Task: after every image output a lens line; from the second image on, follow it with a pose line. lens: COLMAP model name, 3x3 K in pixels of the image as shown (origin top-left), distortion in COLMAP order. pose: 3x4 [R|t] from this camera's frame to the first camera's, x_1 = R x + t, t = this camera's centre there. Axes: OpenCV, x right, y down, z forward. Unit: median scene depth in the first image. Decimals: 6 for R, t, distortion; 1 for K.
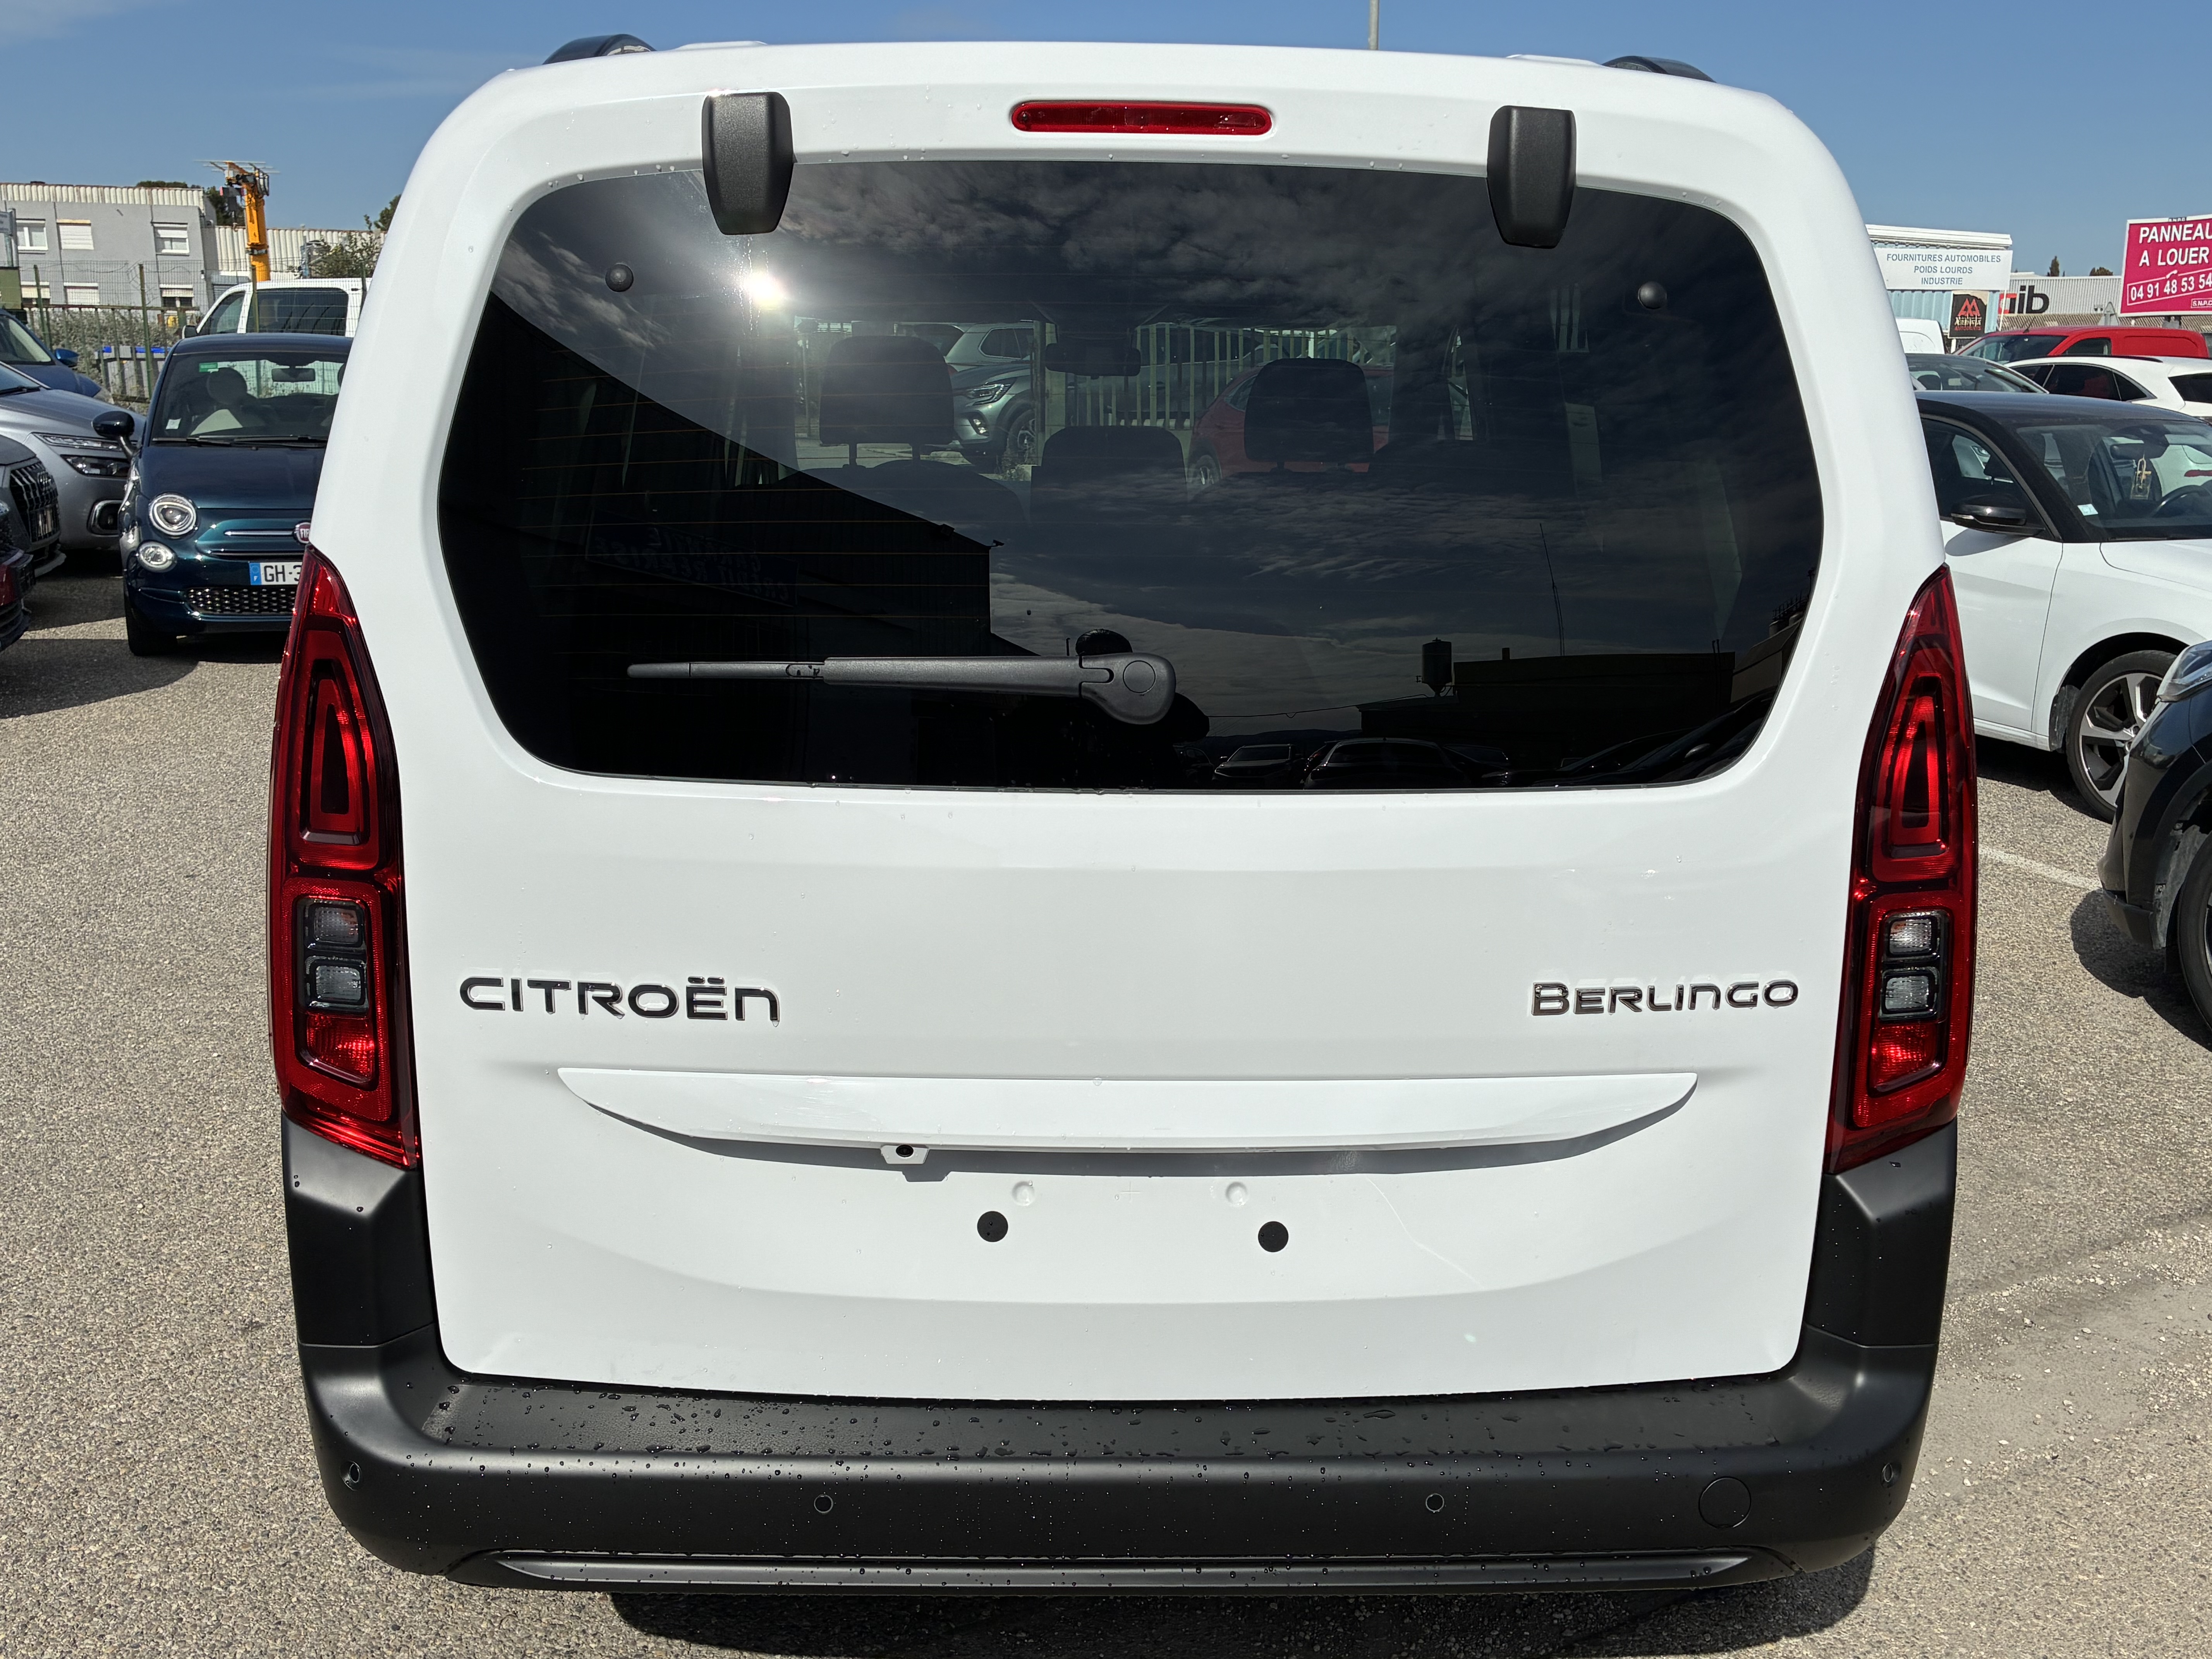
lens RADIAL K [[1815.4, 0, 1106.0], [0, 1815.4, 829.5], [0, 0, 1]] dist [0.011966, 0.004207]
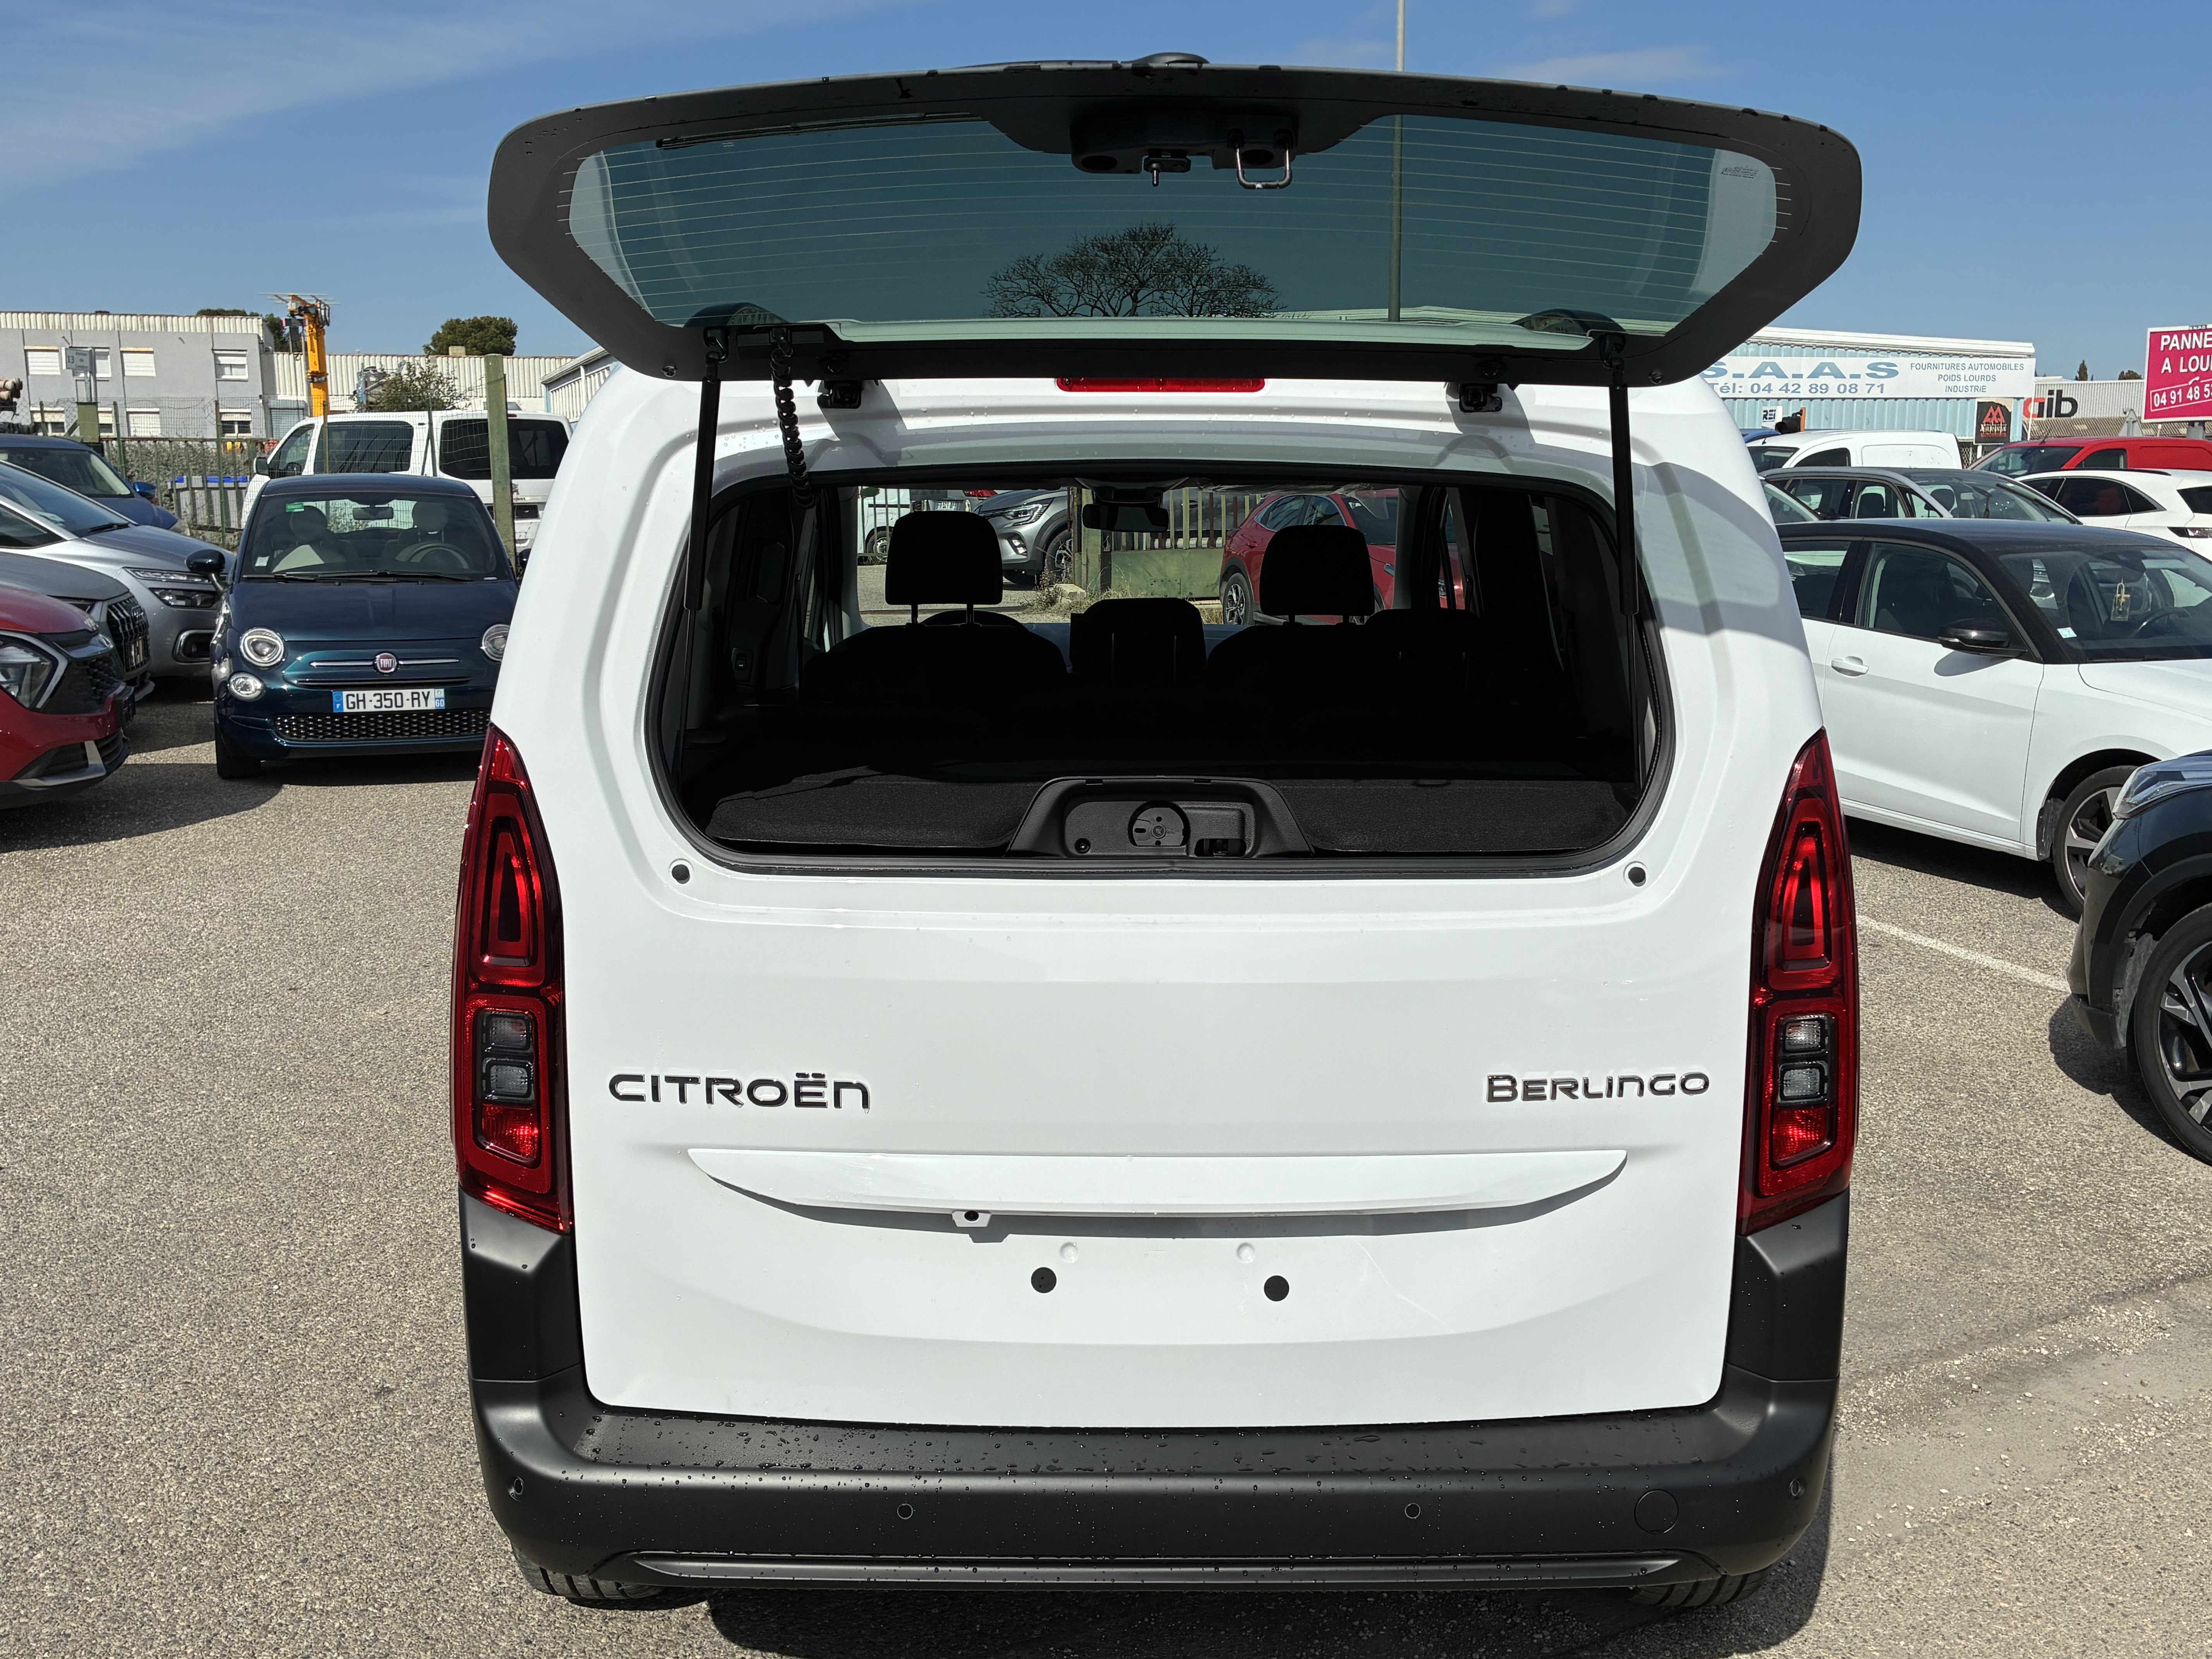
lens RADIAL K [[1815.4, 0, 1106.0], [0, 1815.4, 829.5], [0, 0, 1]] dist [0.011966, 0.004207]
pose [[0.999766, -0.006755, -0.020573, 0.004514], [0.005546, 0.998285, -0.058274, -0.007680], [0.020931, 0.058147, 0.998089, -0.170718]]
